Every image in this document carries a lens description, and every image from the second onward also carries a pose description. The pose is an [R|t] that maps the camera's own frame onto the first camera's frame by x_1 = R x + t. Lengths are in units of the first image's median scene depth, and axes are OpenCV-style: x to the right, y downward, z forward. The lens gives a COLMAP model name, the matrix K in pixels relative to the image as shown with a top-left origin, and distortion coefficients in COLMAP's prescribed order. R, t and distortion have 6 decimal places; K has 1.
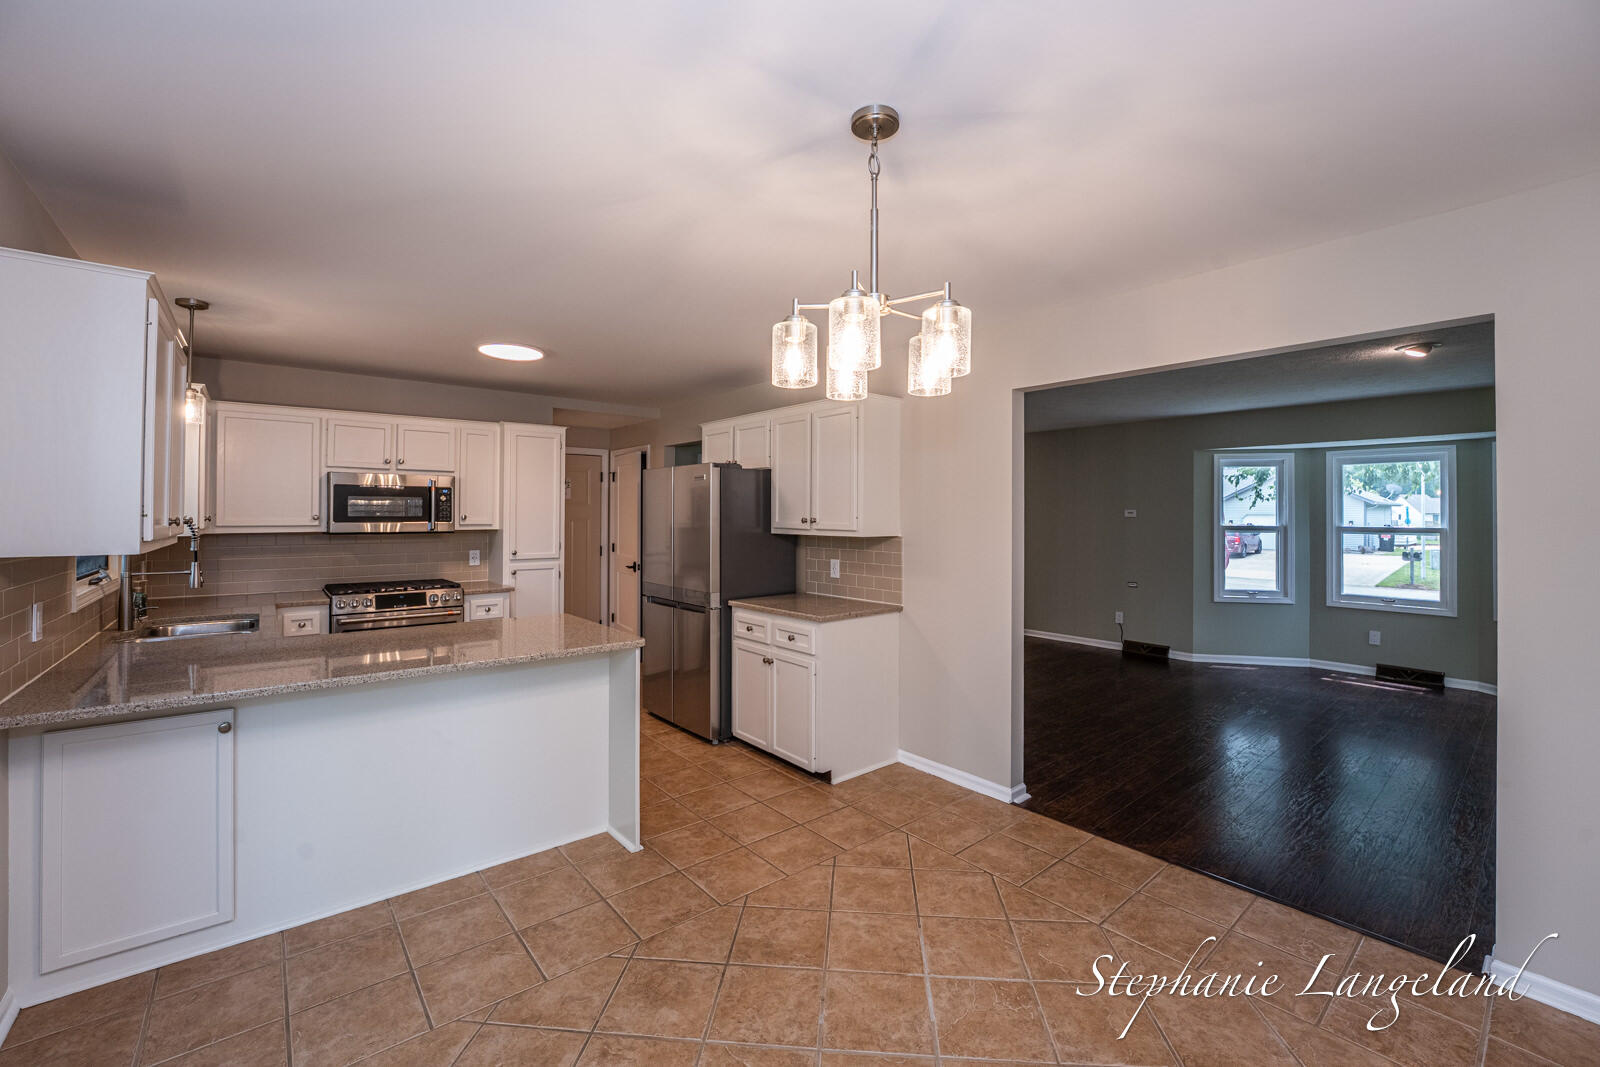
lens RADIAL K [[657.9, 0, 801.6], [0, 657.9, 507.8], [0, 0, 1]] dist [-0.027737, 0.002246]
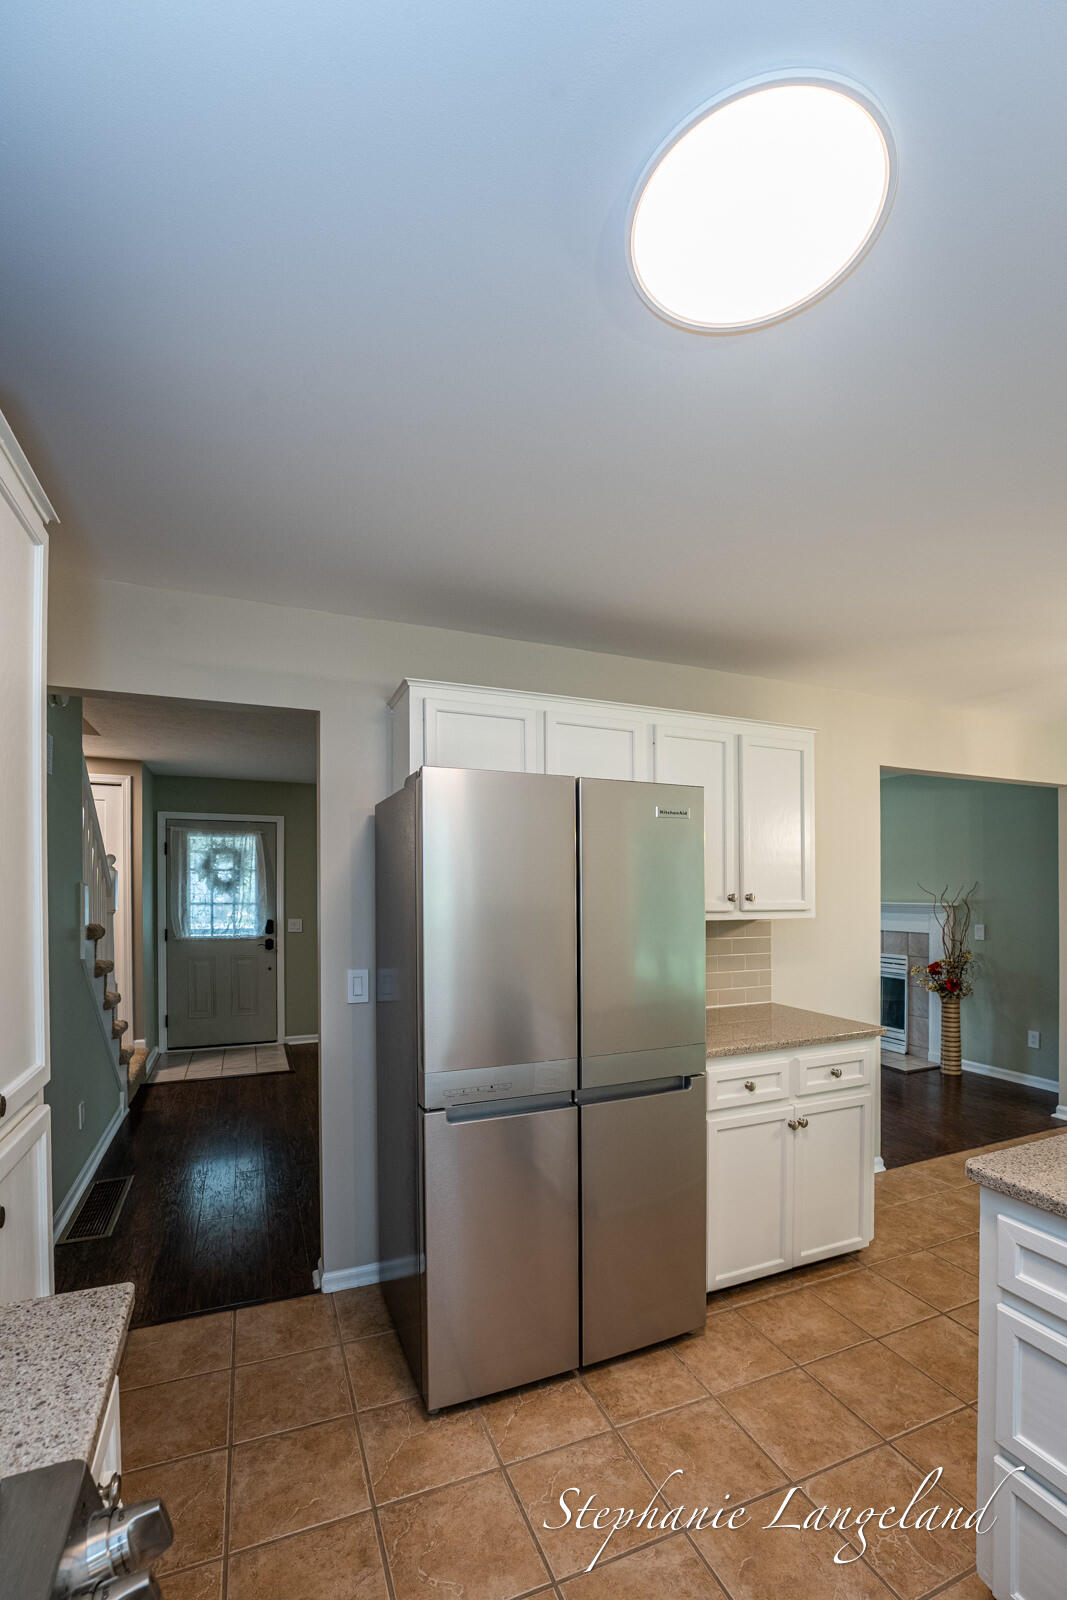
lens RADIAL K [[677.1, 0, 539.1], [0, 677.1, 894.9], [0, 0, 1]] dist [-0.028577, -0.000150]
pose [[0.293159, -0.008983, 0.956021, -0.638766], [-0.011081, 0.999857, 0.012792, 0.009309], [-0.955999, -0.014344, 0.293018, 0.920532]]
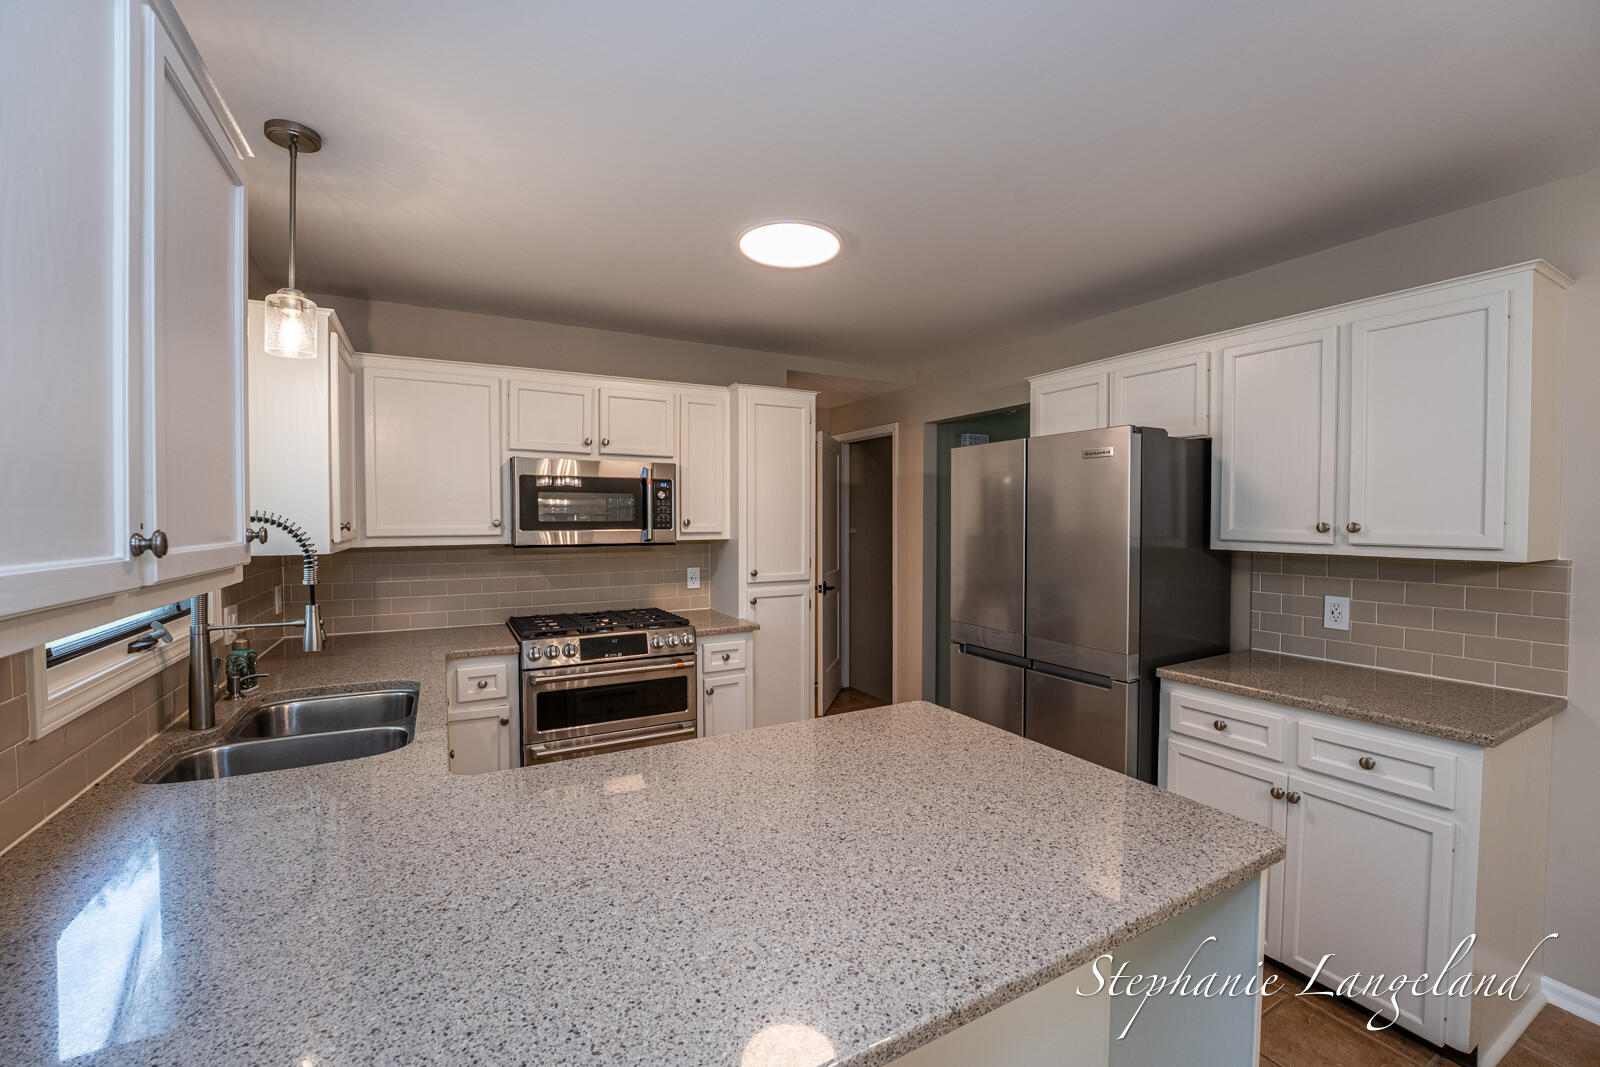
lens RADIAL K [[657.9, 0, 798.4], [0, 657.9, 531.3], [0, 0, 1]] dist [-0.027737, 0.002246]
pose [[0.980605, 0.001172, -0.195991, -0.290220], [0.005209, 0.999473, 0.032037, 0.002724], [0.195926, -0.032437, 0.980082, 0.370435]]
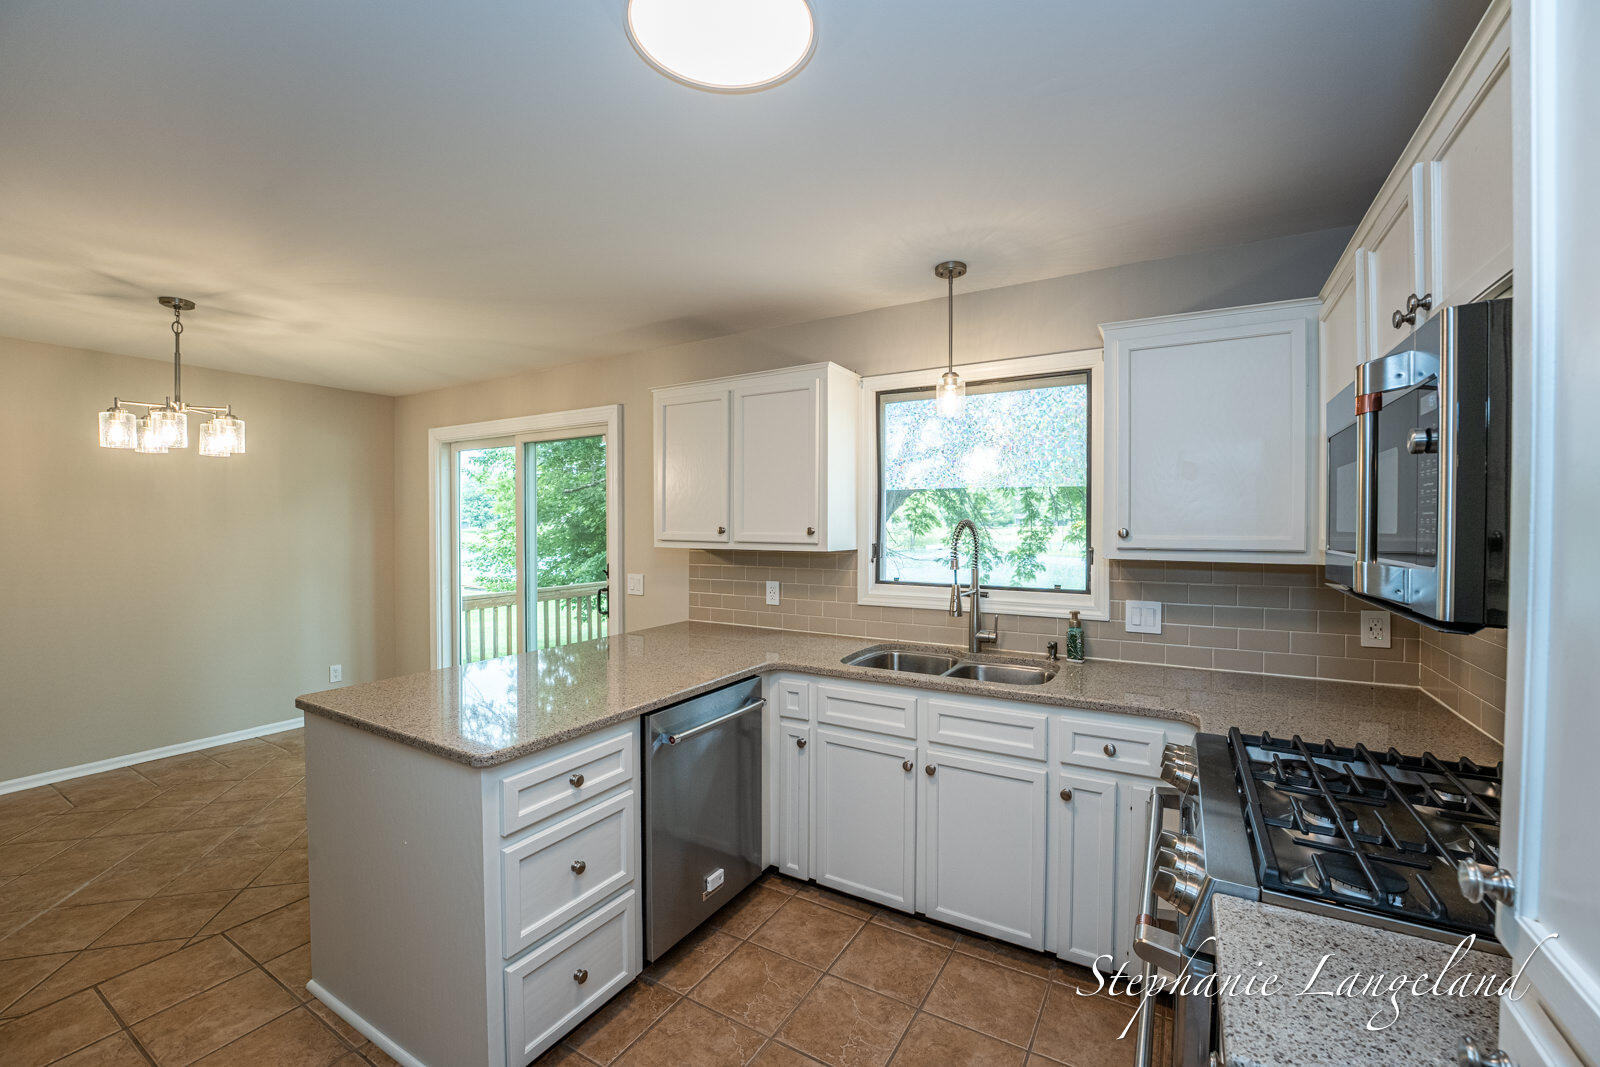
lens RADIAL K [[657.9, 0, 815.5], [0, 657.9, 532.9], [0, 0, 1]] dist [-0.027737, 0.002246]
pose [[-0.938858, 0.001074, -0.344304, -0.342327], [0.001513, 0.999998, -0.001006, 0.014175], [0.344302, -0.001466, -0.938858, 1.202424]]
